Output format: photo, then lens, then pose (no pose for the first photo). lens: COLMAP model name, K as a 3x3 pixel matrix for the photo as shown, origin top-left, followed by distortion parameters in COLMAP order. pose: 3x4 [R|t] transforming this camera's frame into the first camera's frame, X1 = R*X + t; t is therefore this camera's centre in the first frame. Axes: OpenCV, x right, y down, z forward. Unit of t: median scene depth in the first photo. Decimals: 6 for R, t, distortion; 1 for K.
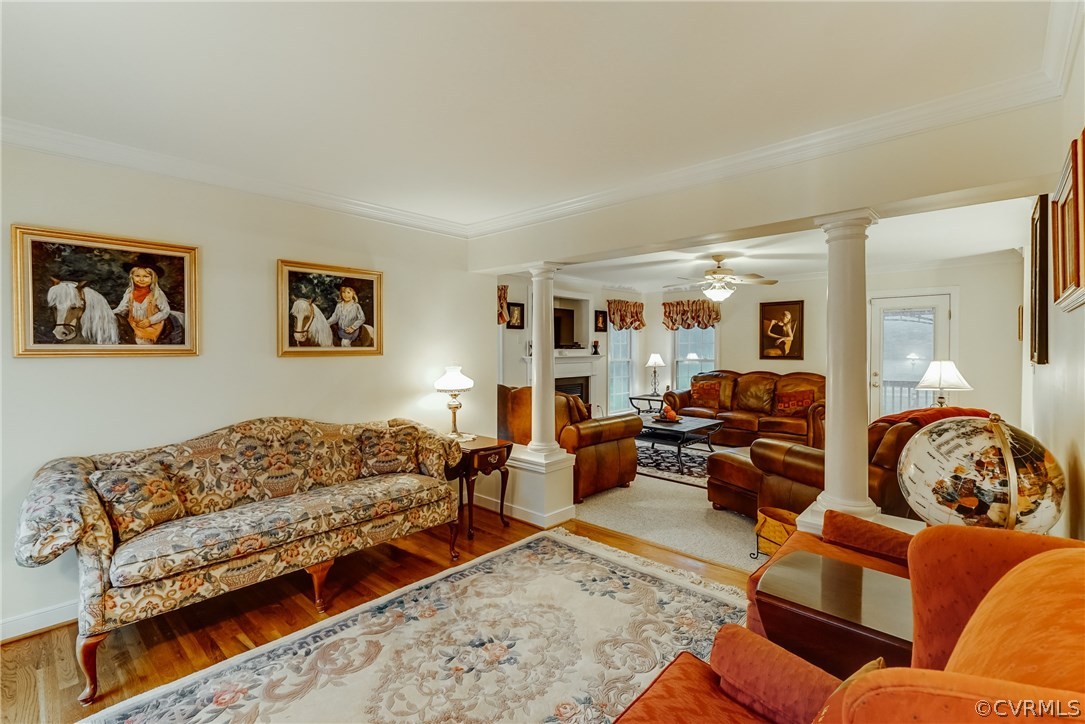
lens RADIAL K [[491.7, 0, 541.8], [0, 491.7, 359.3], [0, 0, 1]] dist [0.011878, 0.000656]
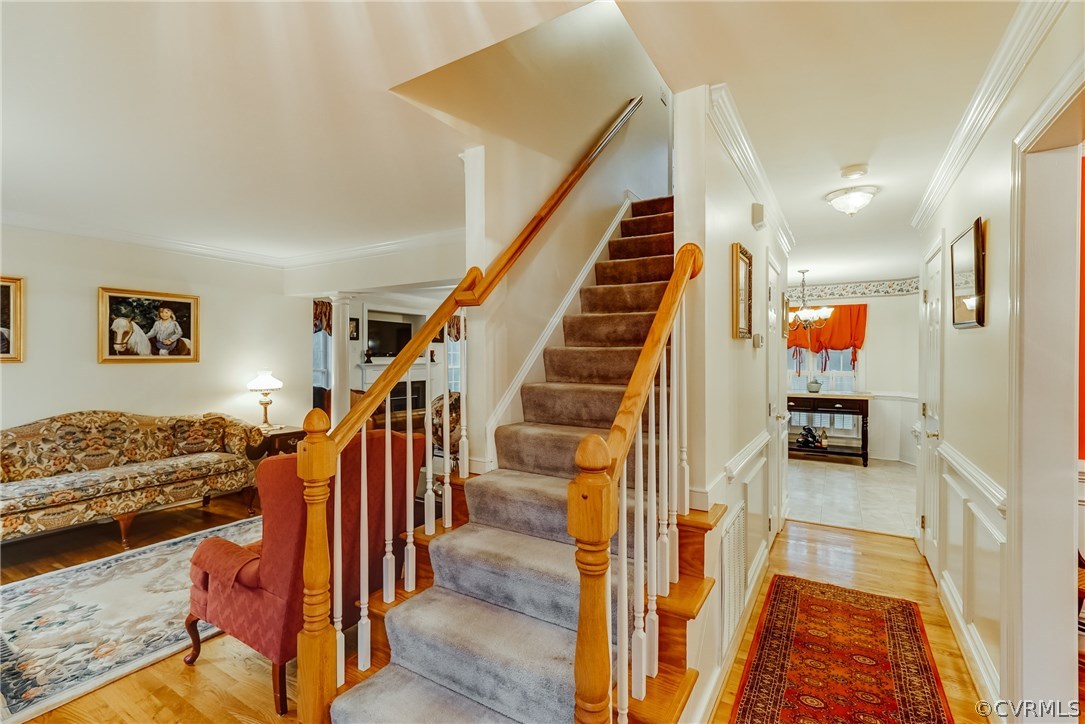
lens RADIAL K [[491.7, 0, 541.8], [0, 491.7, 359.3], [0, 0, 1]] dist [0.011878, 0.000656]
pose [[0.981710, 0.001404, 0.190379, 0.341886], [0.001618, 0.999875, -0.015713, 0.006592], [-0.190377, 0.015734, 0.981585, -0.471250]]
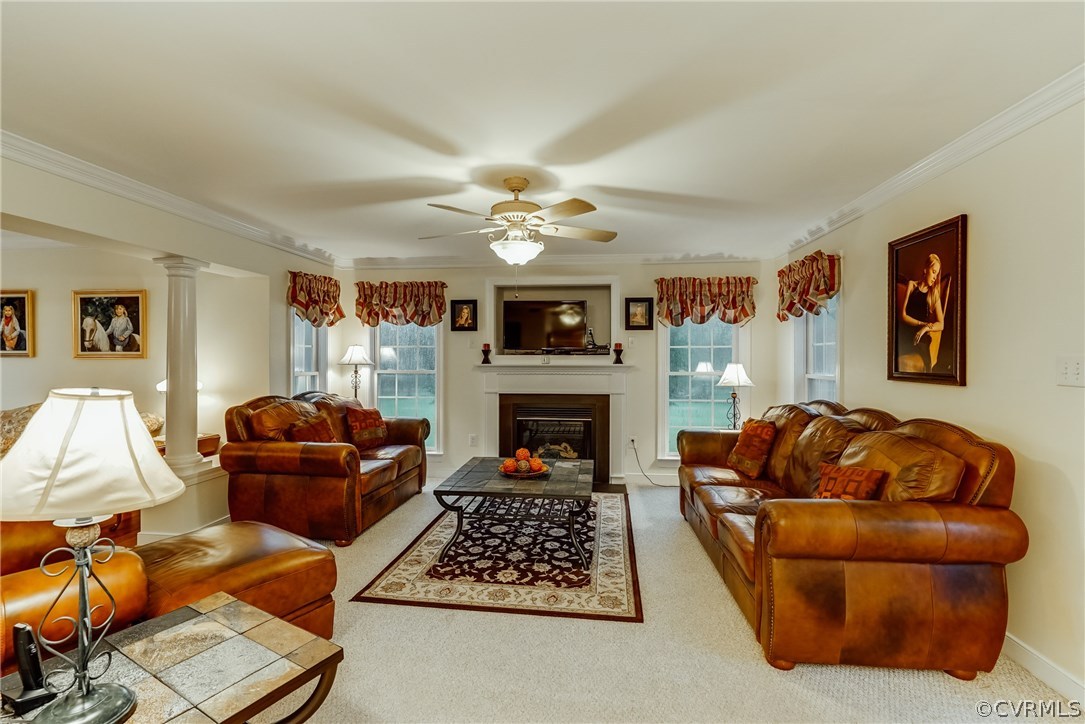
lens RADIAL K [[491.7, 0, 541.8], [0, 491.7, 359.3], [0, 0, 1]] dist [0.011878, 0.000656]
pose [[0.592322, 0.005821, -0.805680, 1.415307], [-0.020486, 0.999759, -0.007837, -0.019271], [0.805441, 0.021147, 0.592299, 1.228545]]
